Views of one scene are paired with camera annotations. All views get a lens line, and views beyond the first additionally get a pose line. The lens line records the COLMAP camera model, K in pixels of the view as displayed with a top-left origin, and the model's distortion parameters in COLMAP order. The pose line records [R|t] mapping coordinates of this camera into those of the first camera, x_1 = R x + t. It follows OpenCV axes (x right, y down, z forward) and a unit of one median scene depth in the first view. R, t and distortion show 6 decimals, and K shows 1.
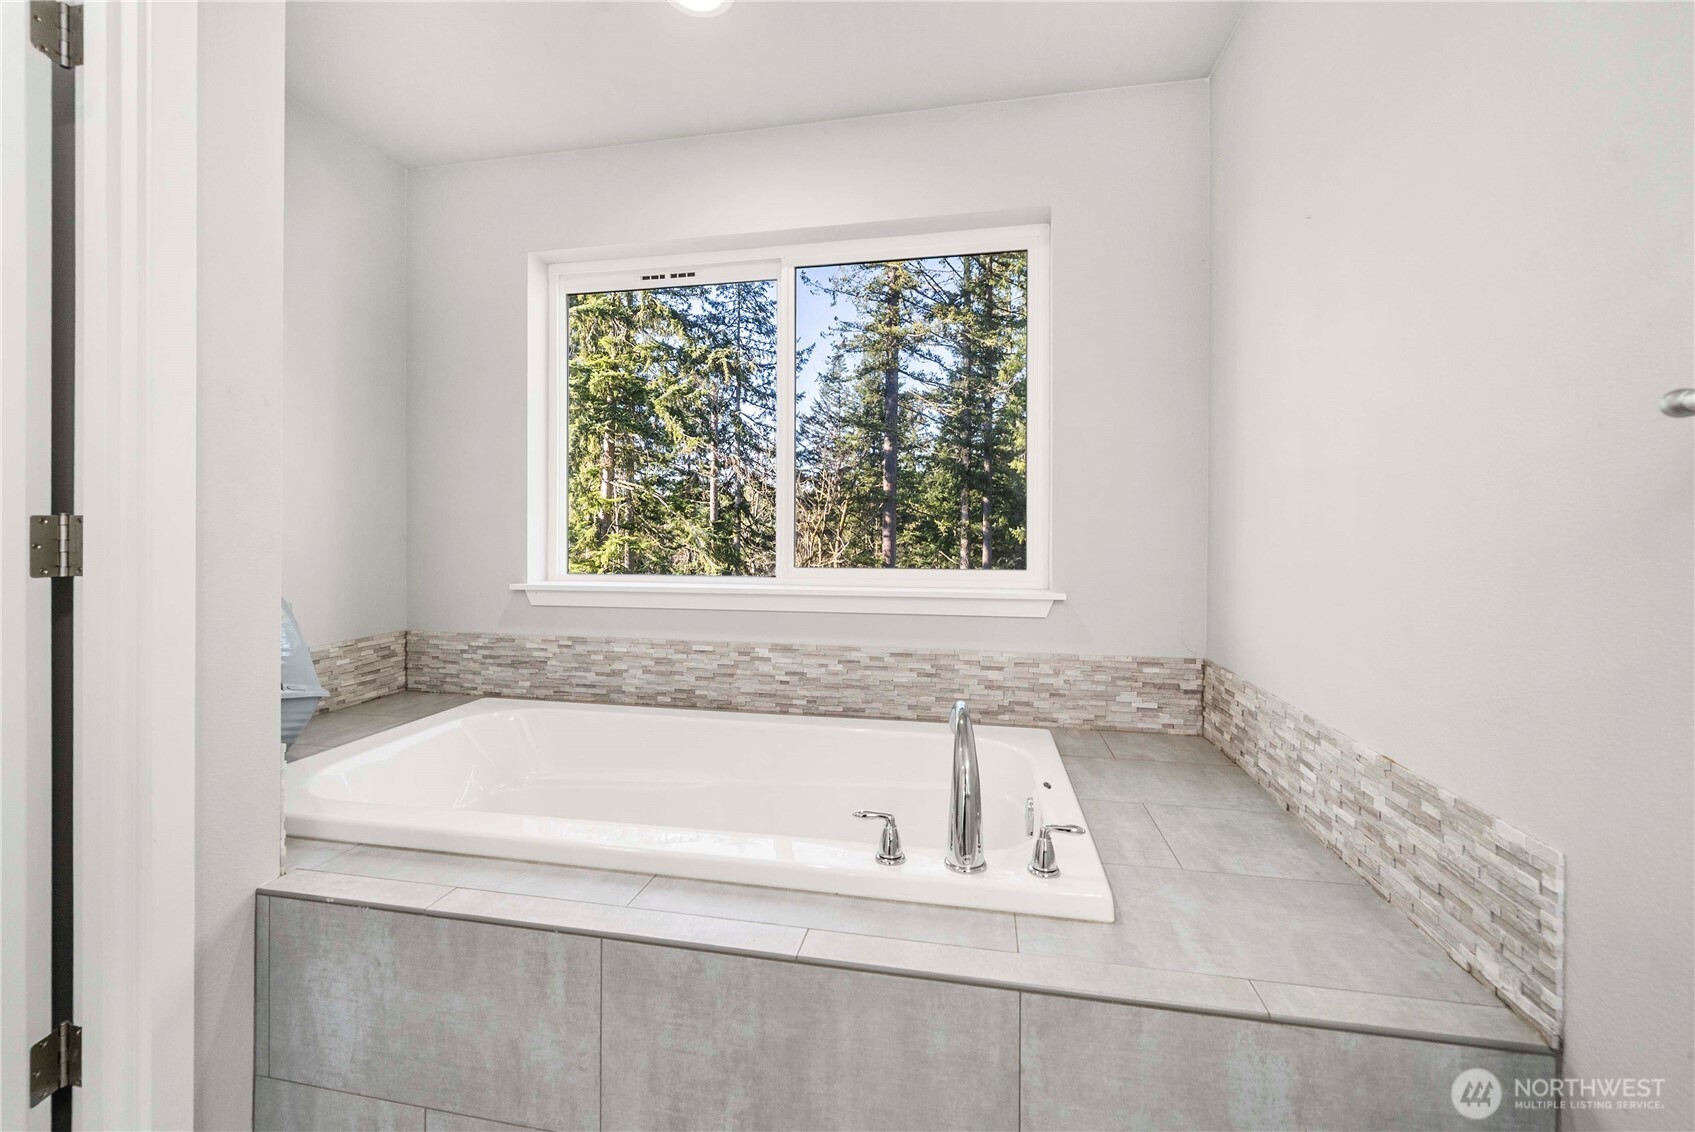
lens RADIAL K [[668.3, 0, 845.2], [0, 668.3, 543.2], [0, 0, 1]] dist [-0.001497, -0.000063]
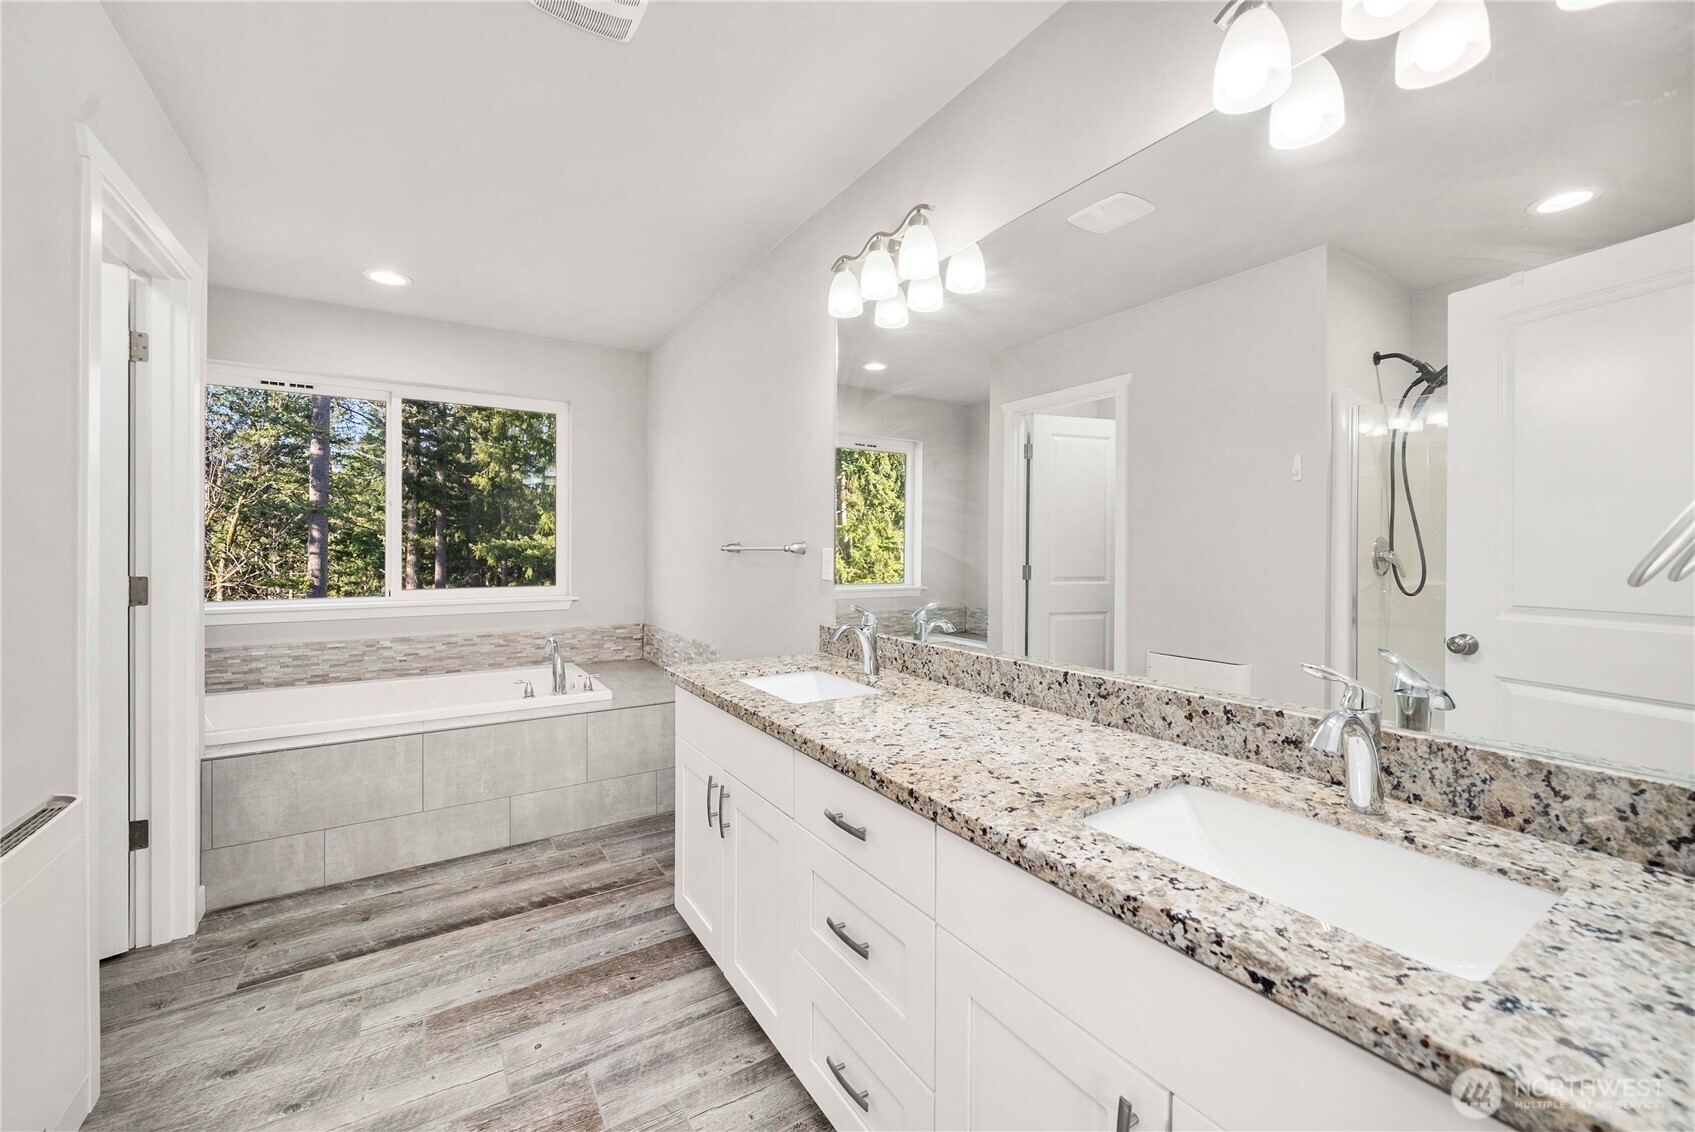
lens RADIAL K [[668.3, 0, 845.2], [0, 668.3, 543.2], [0, 0, 1]] dist [-0.001497, -0.000063]
pose [[0.717255, 0.004426, 0.696796, -0.446992], [0.008872, 0.999841, -0.015483, -0.040960], [-0.696754, 0.017287, 0.717102, -0.900094]]
